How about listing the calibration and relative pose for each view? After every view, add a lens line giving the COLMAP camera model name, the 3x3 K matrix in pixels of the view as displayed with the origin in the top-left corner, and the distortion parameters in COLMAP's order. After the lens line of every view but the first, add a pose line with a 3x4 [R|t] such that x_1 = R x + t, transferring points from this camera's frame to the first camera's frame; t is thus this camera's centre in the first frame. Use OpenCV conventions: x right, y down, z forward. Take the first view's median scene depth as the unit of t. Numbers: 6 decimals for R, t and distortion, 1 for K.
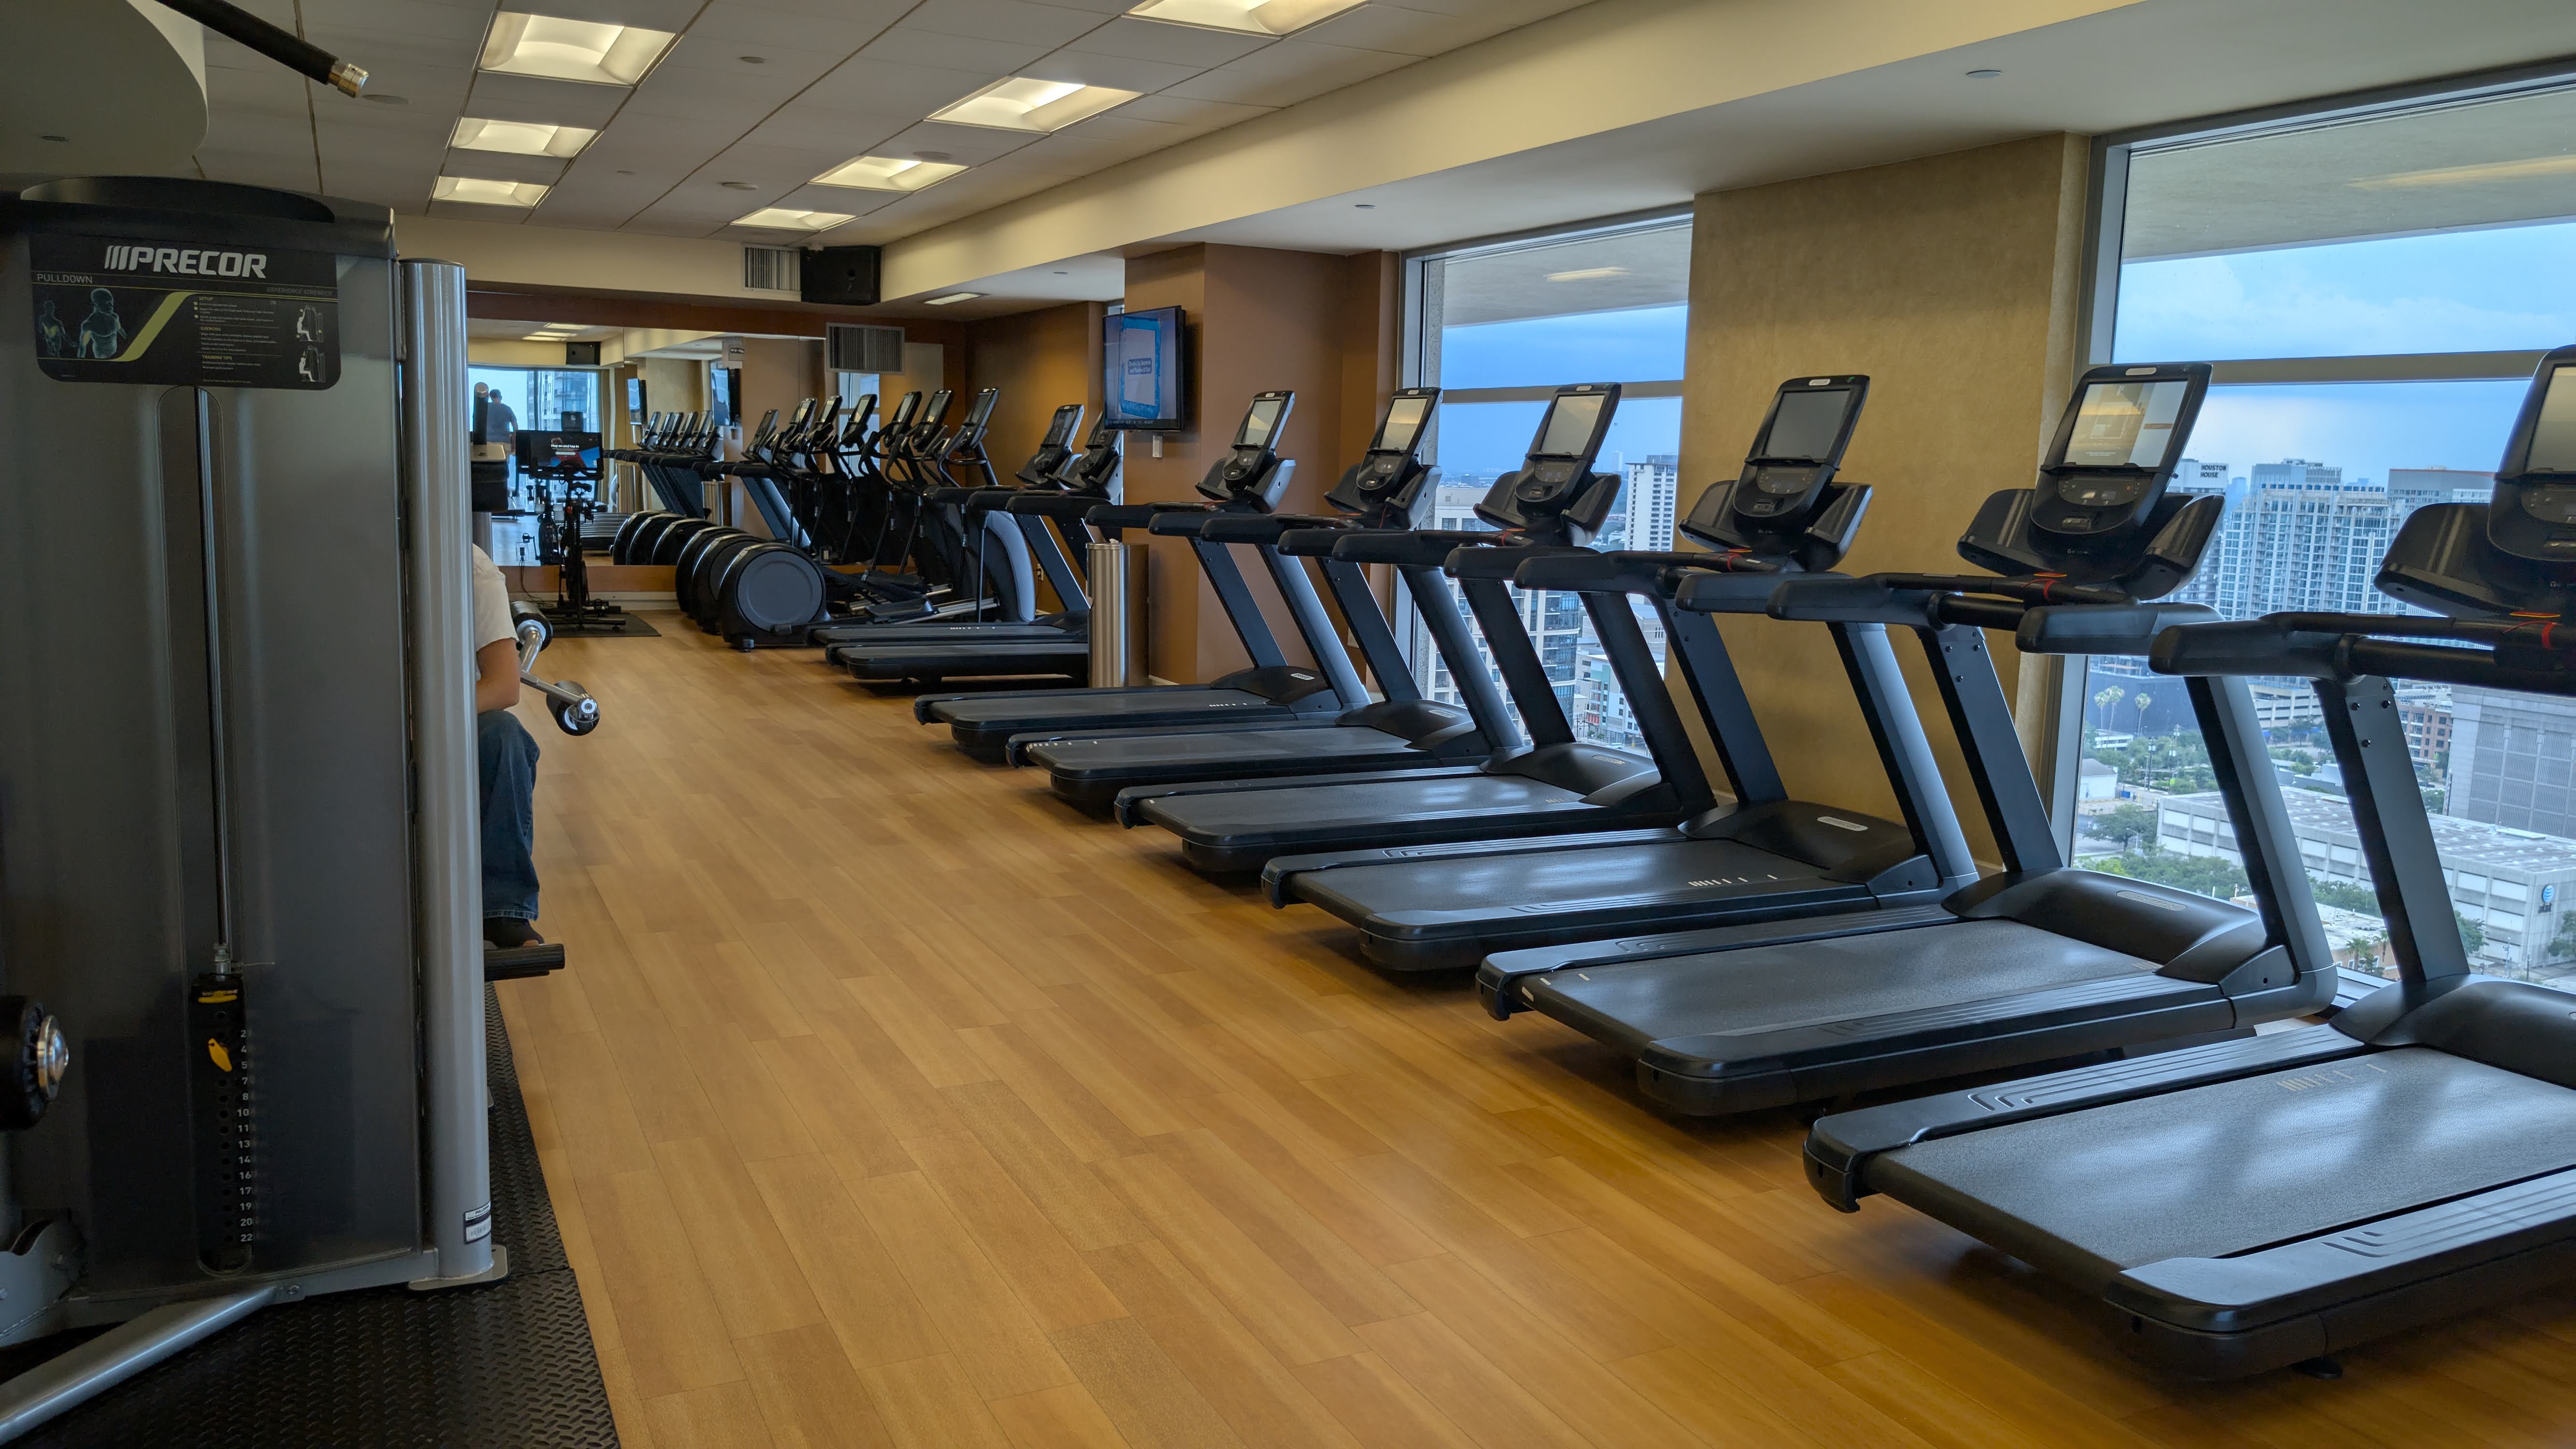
lens RADIAL K [[1844.6, 0, 1287.8], [0, 1844.6, 718.8], [0, 0, 1]] dist [0.017939, -0.029357]
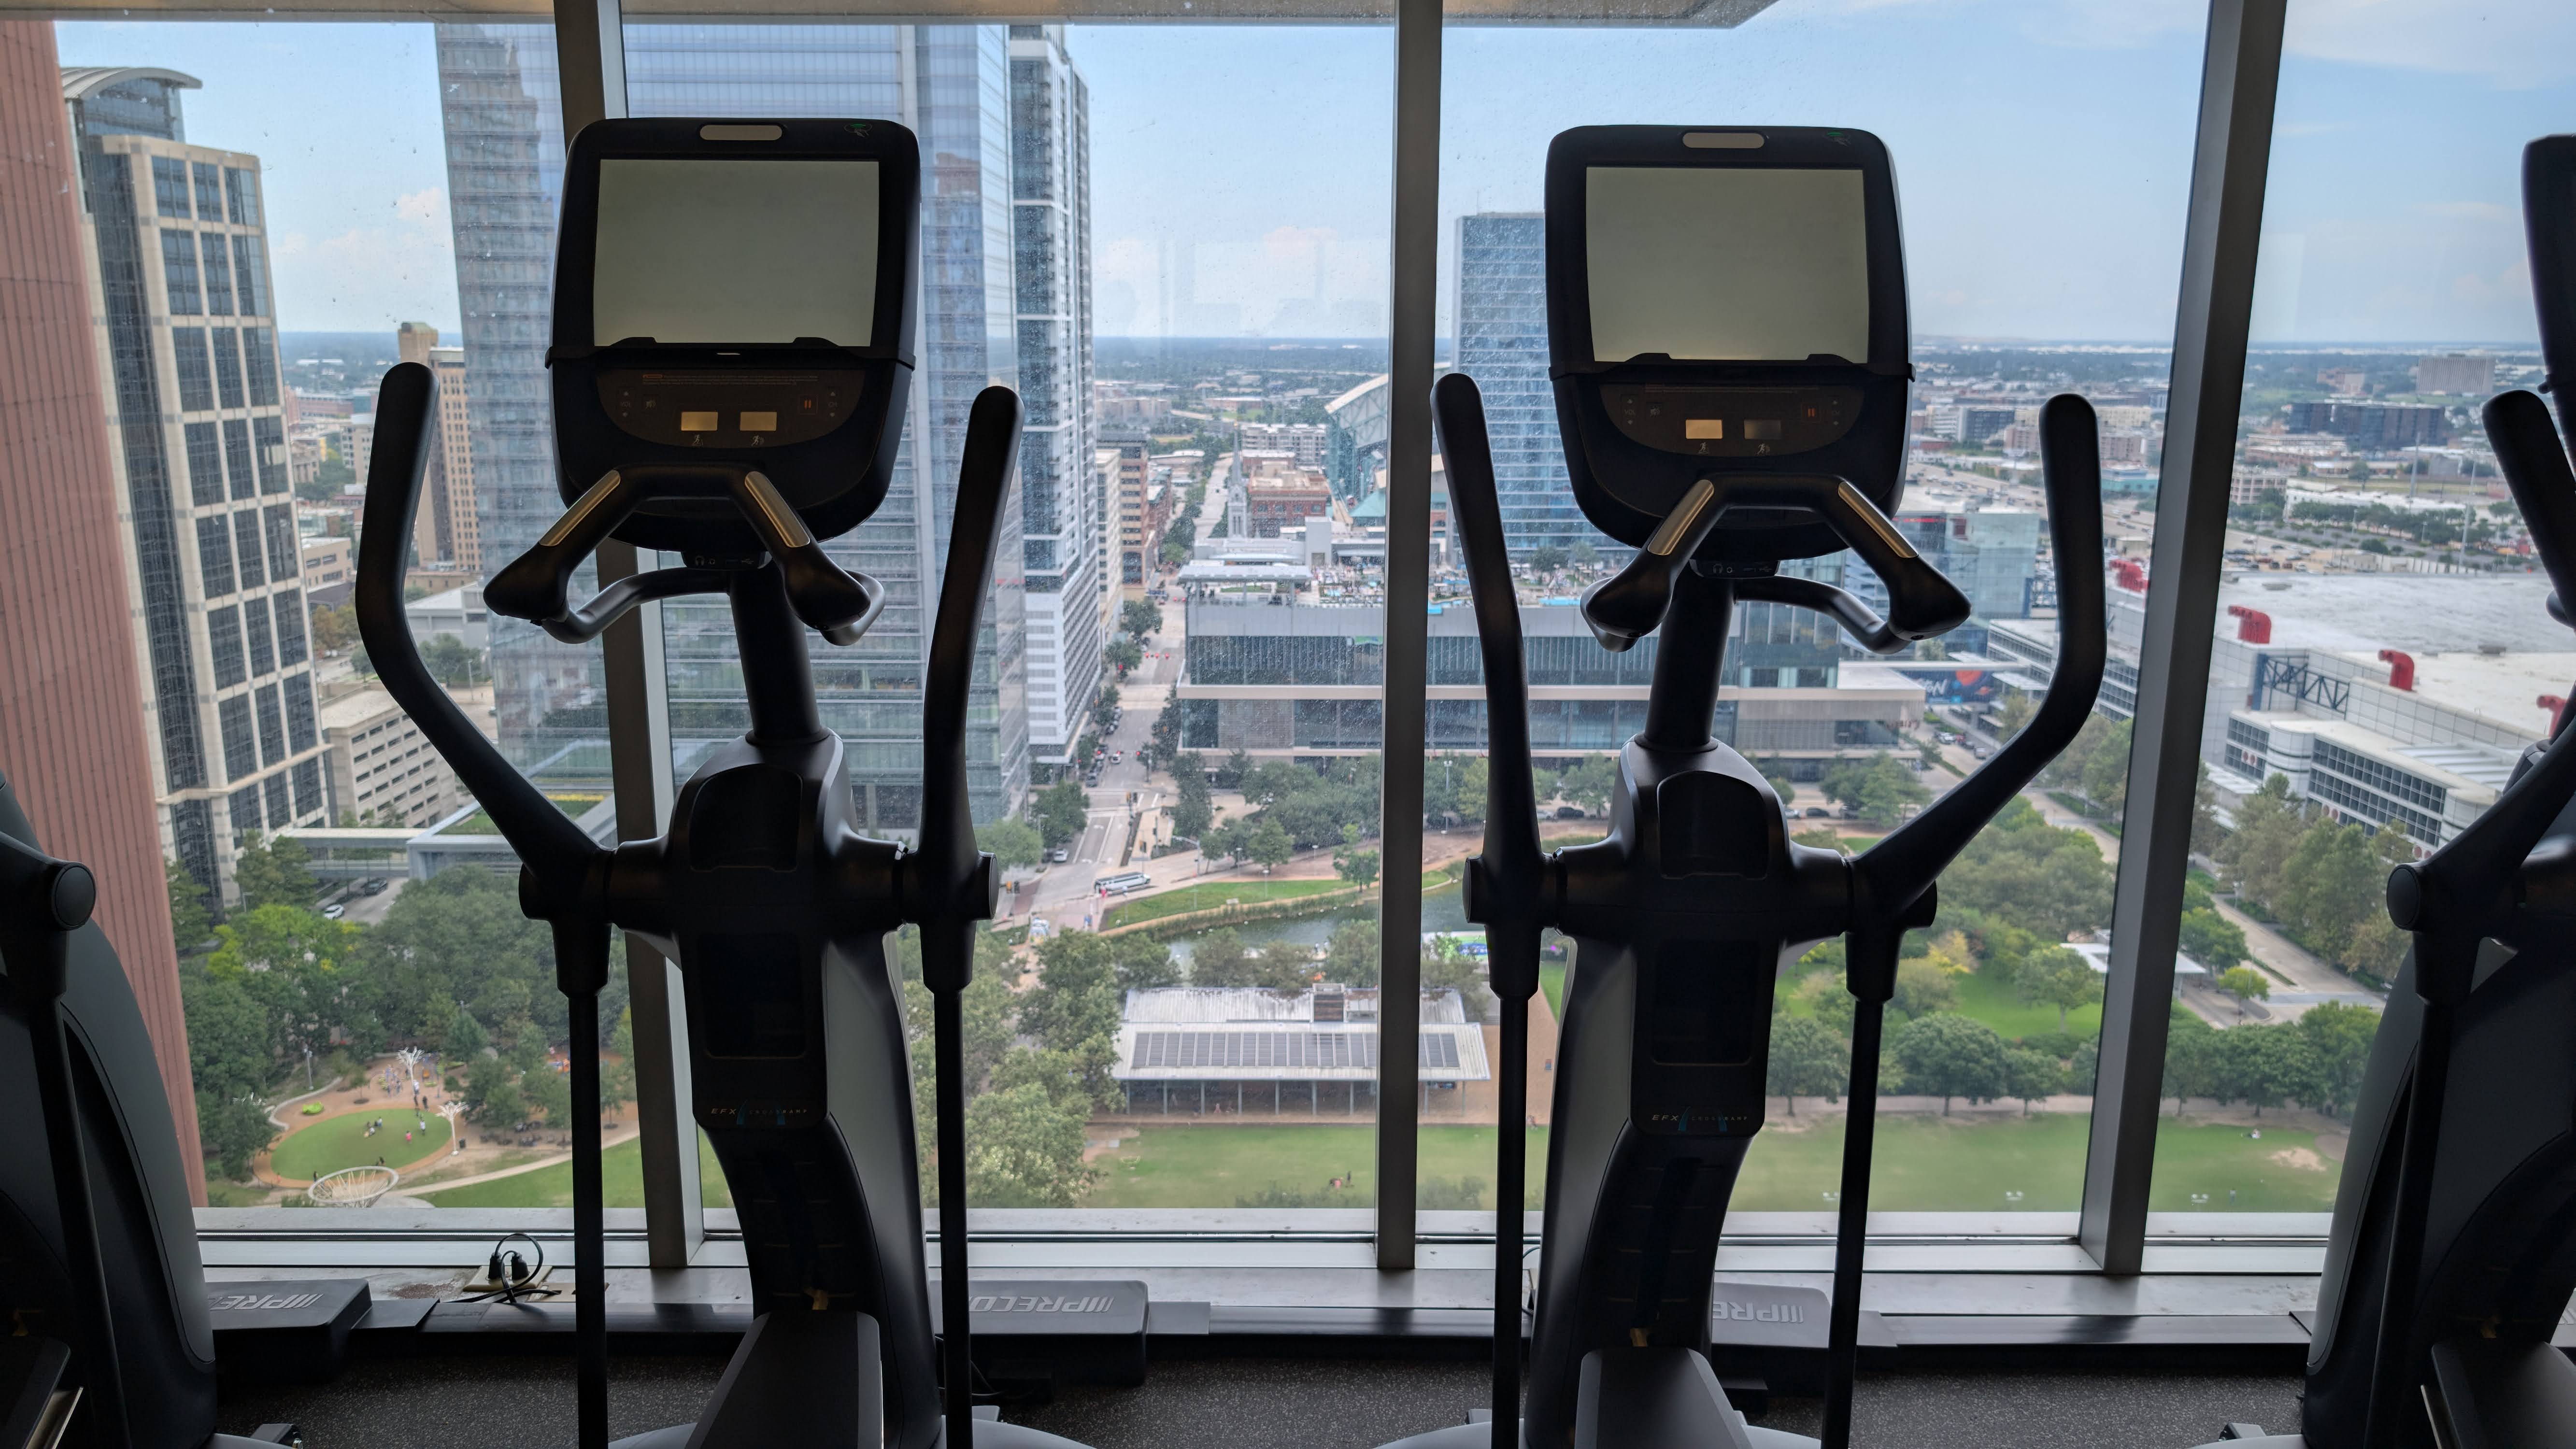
lens RADIAL K [[1844.6, 0, 1290.5], [0, 1844.6, 726.1], [0, 0, 1]] dist [0.017939, -0.029357]
pose [[0.442595, -0.208071, 0.872248, 0.093394], [0.121209, 0.977662, 0.171714, -0.108084], [-0.888492, 0.029725, 0.457928, 0.683317]]
